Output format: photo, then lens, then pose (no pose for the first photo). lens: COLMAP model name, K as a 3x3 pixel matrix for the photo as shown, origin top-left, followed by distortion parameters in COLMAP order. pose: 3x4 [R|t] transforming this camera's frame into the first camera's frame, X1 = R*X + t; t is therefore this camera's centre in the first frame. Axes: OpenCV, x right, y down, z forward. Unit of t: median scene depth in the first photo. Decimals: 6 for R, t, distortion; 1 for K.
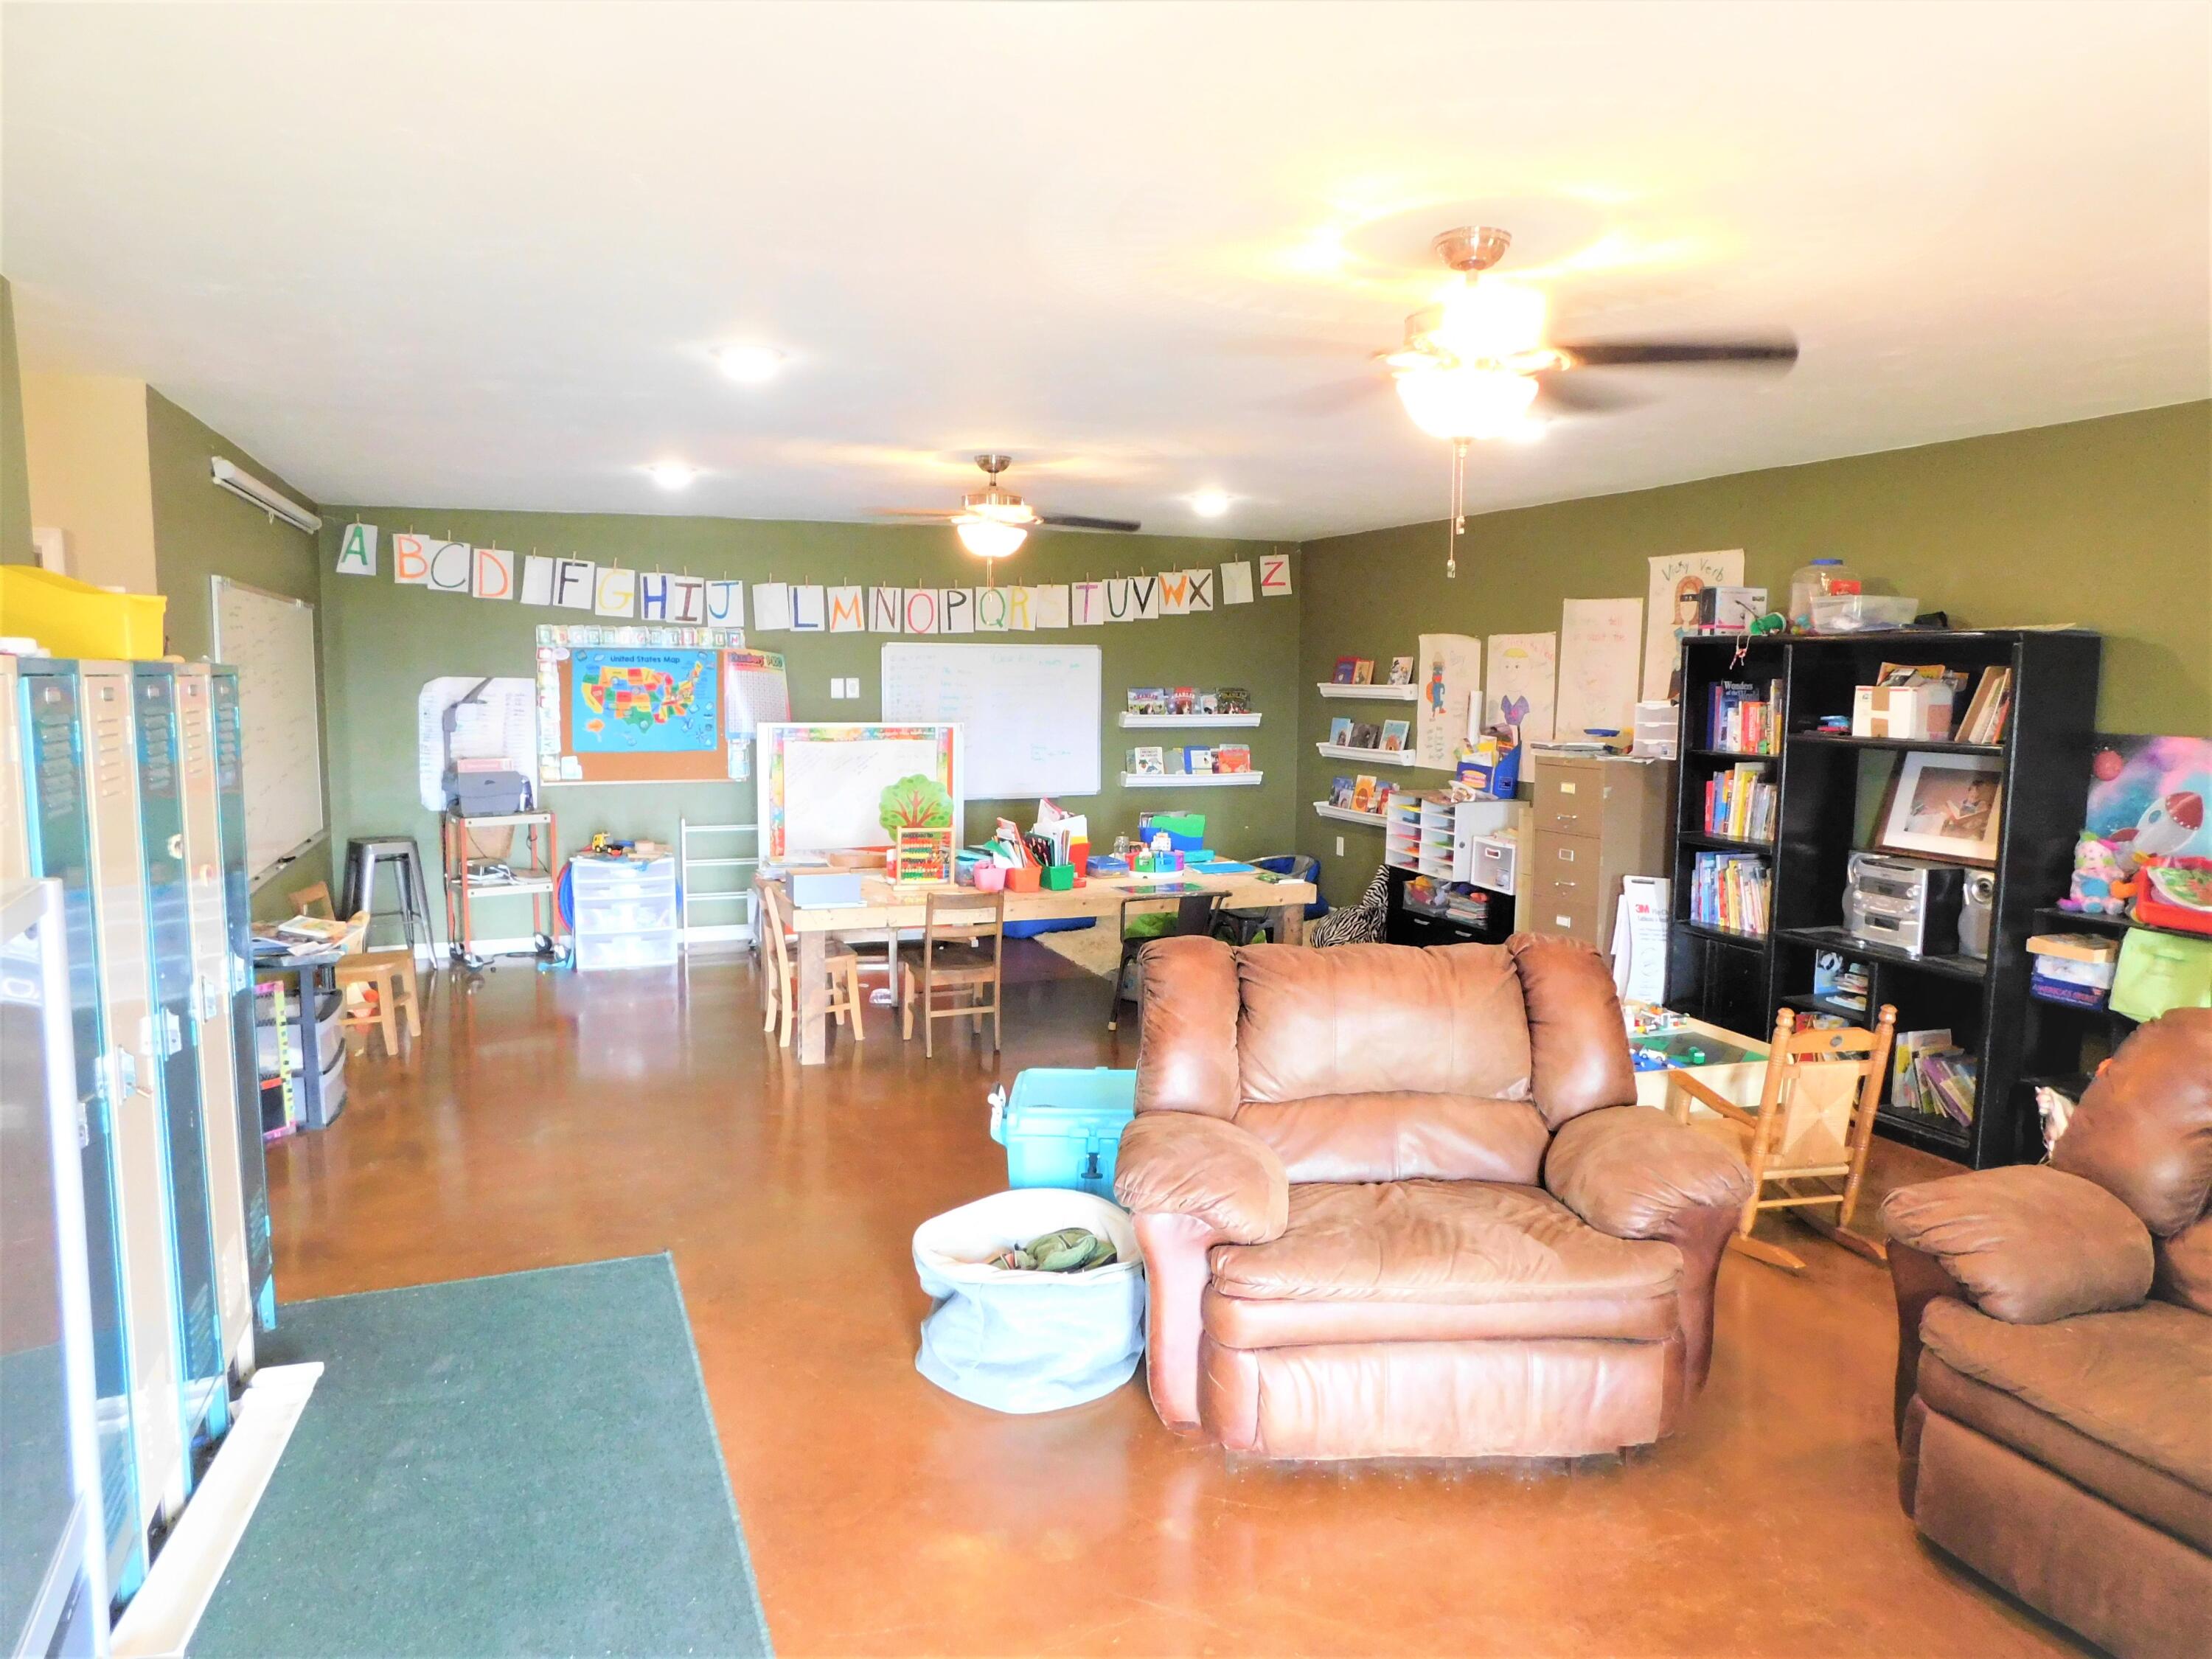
lens RADIAL K [[1465.8, 0, 1120.0], [0, 1465.8, 814.4], [0, 0, 1]] dist [-0.083438, 0.043874]
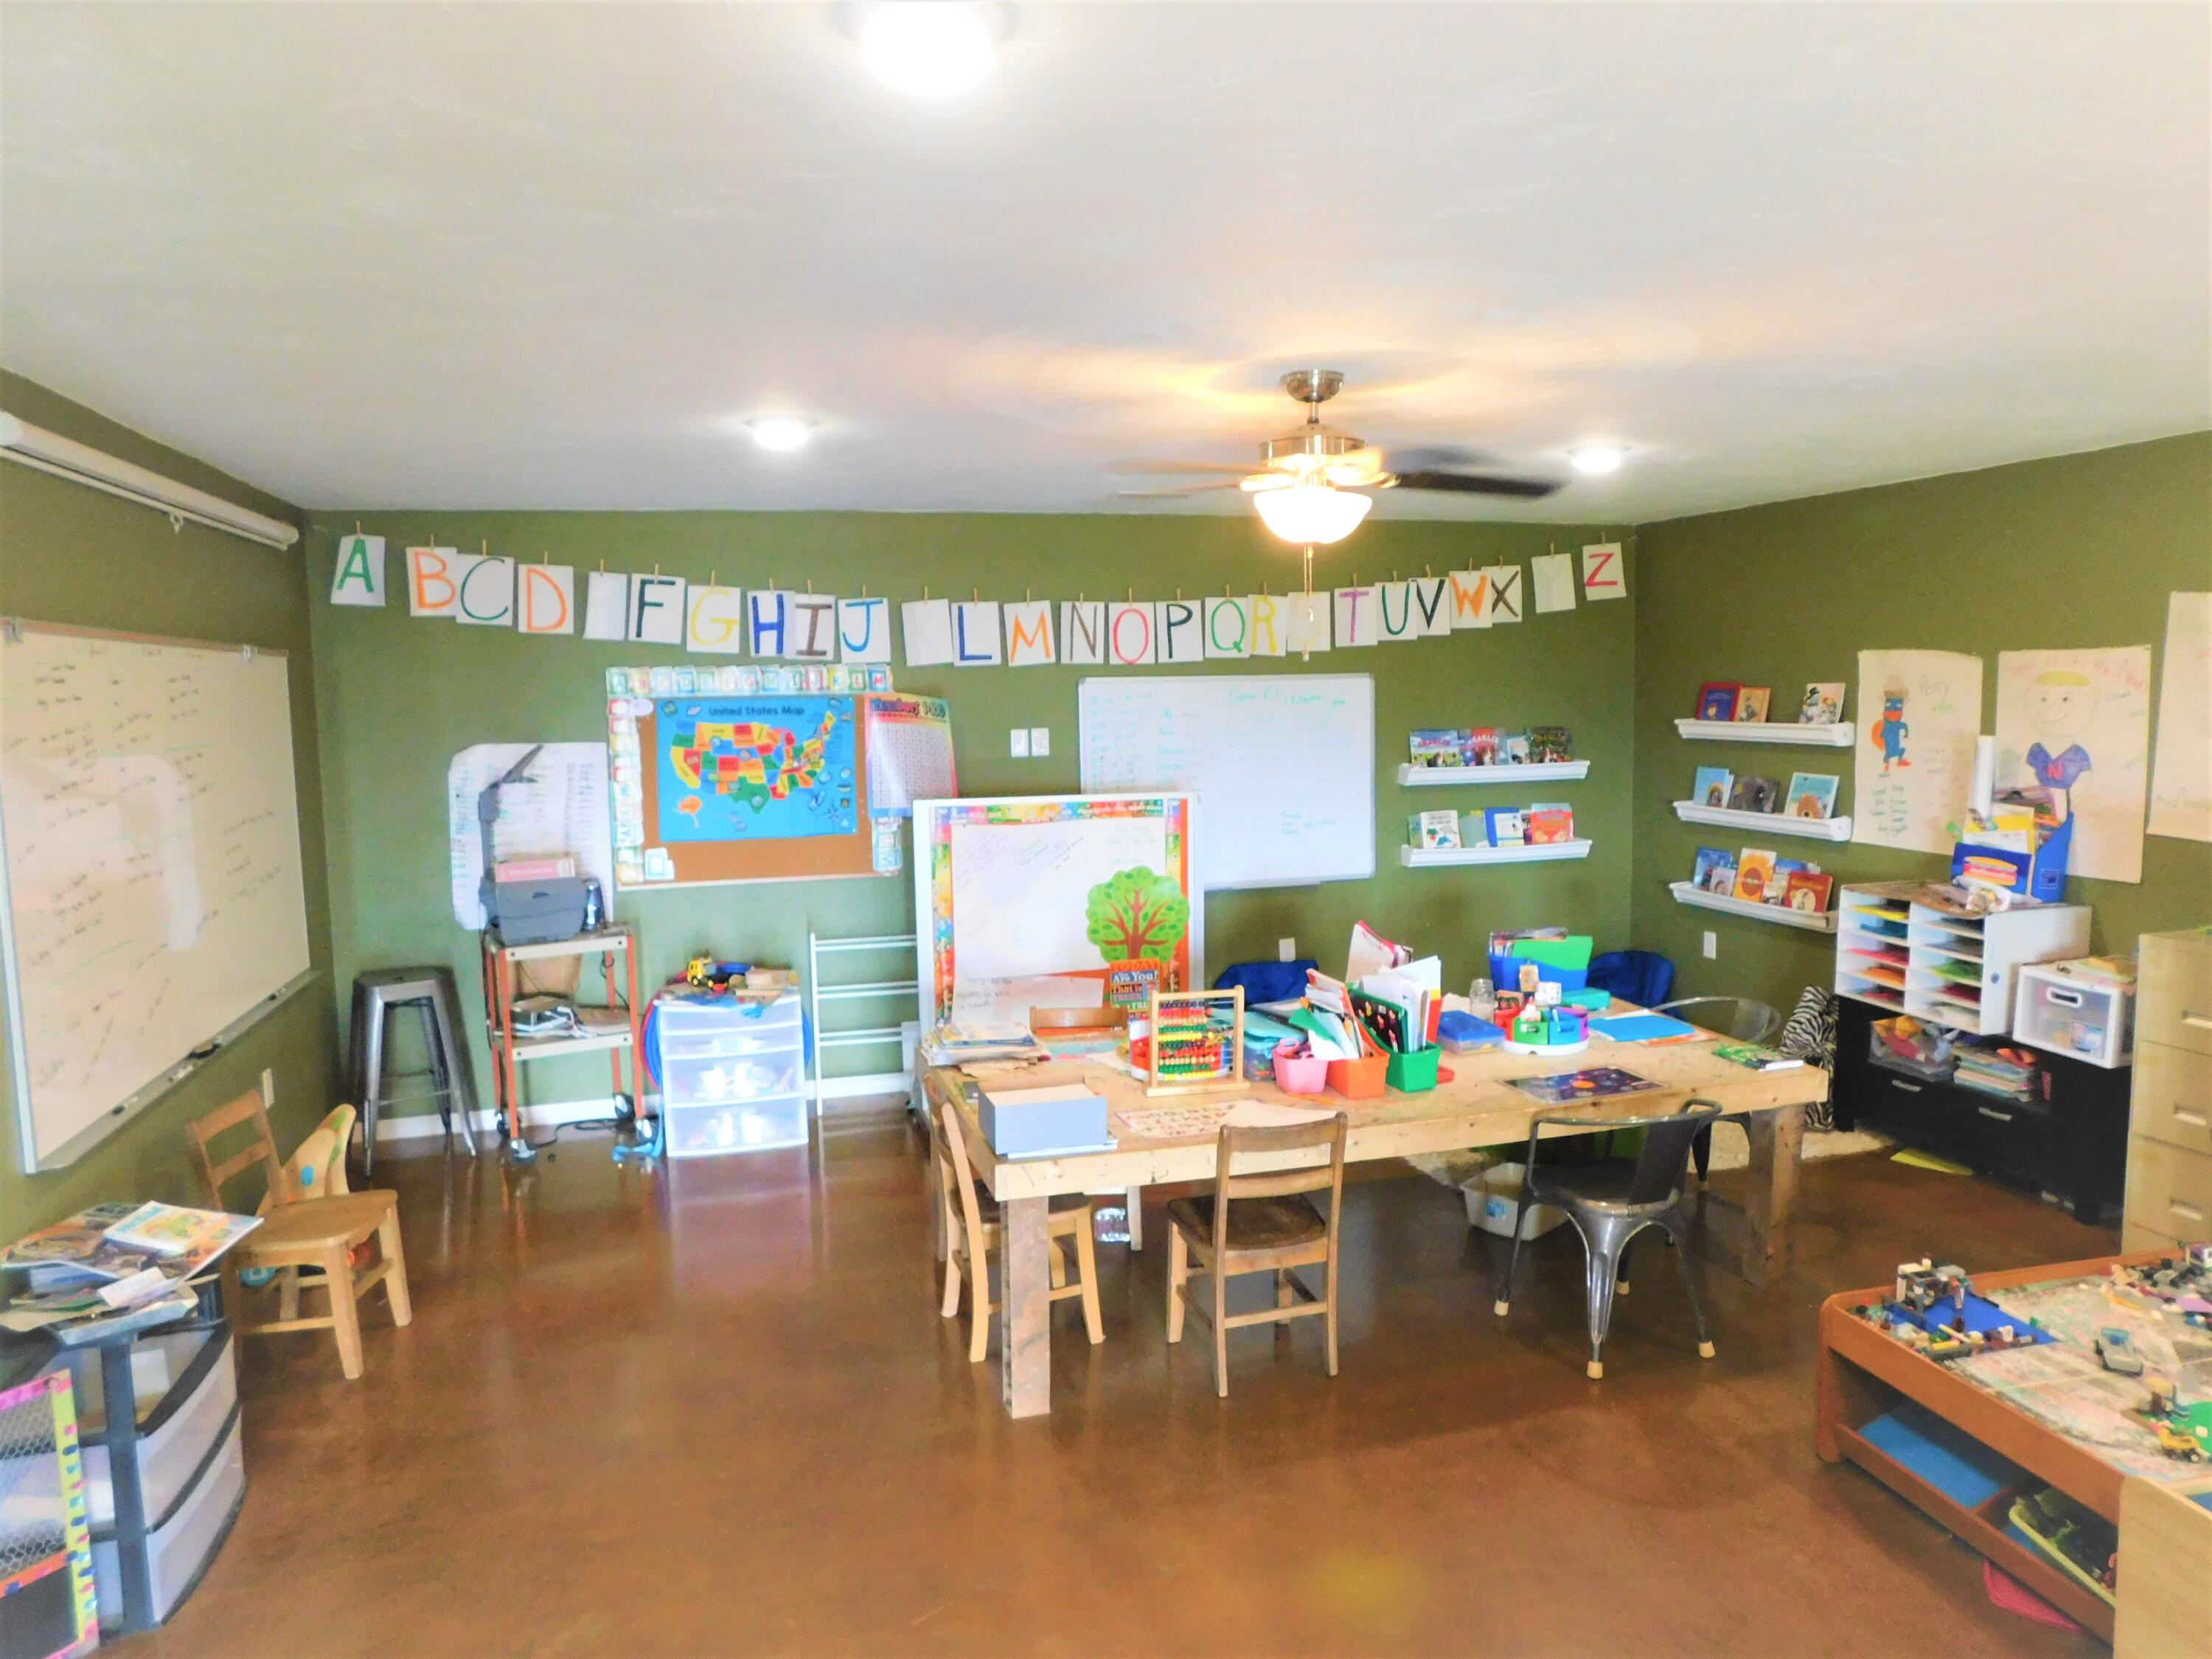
lens RADIAL K [[1465.8, 0, 1120.6], [0, 1465.8, 829.0], [0, 0, 1]] dist [-0.083438, 0.043874]
pose [[0.995711, -0.016394, -0.091057, -0.083724], [0.016631, 0.999860, 0.001842, -0.047463], [0.091014, -0.003349, 0.995844, 0.301019]]
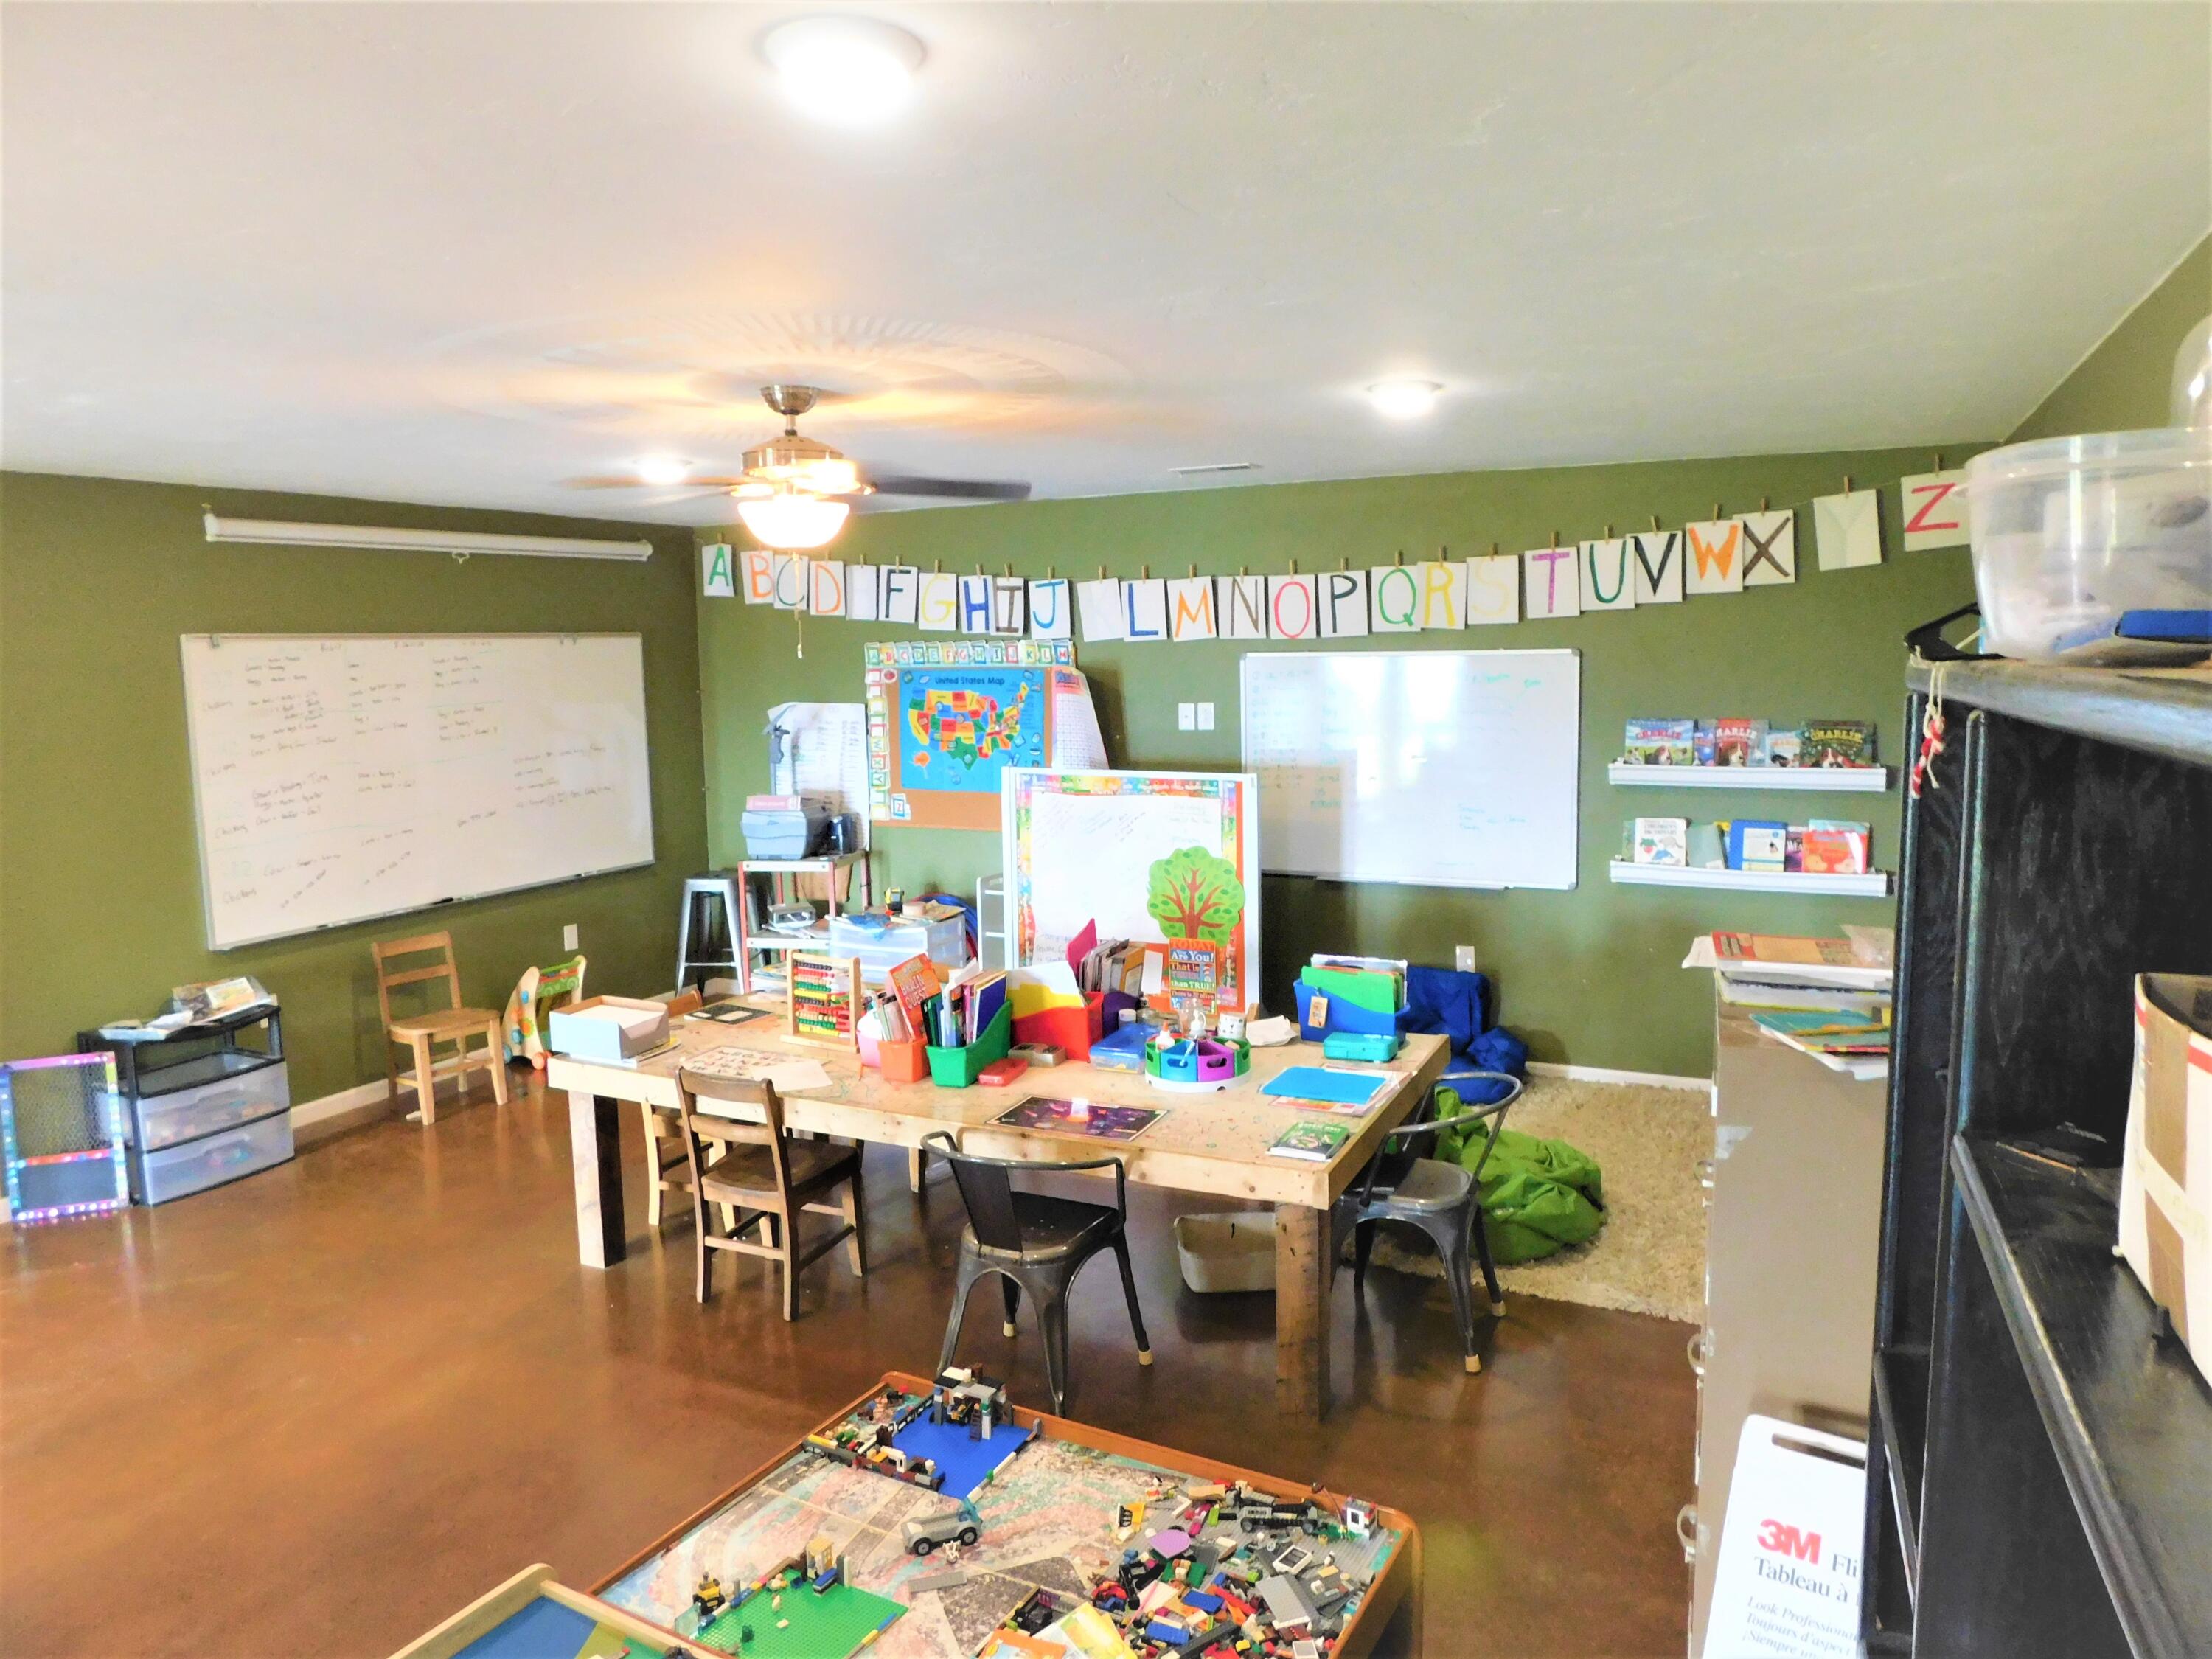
lens RADIAL K [[1465.8, 0, 1066.8], [0, 1465.8, 825.0], [0, 0, 1]] dist [-0.083438, 0.043874]
pose [[0.664186, 0.069782, -0.744303, 0.344571], [-0.049565, 0.997554, 0.049295, -0.069849], [0.745922, 0.004151, 0.666020, 0.494137]]
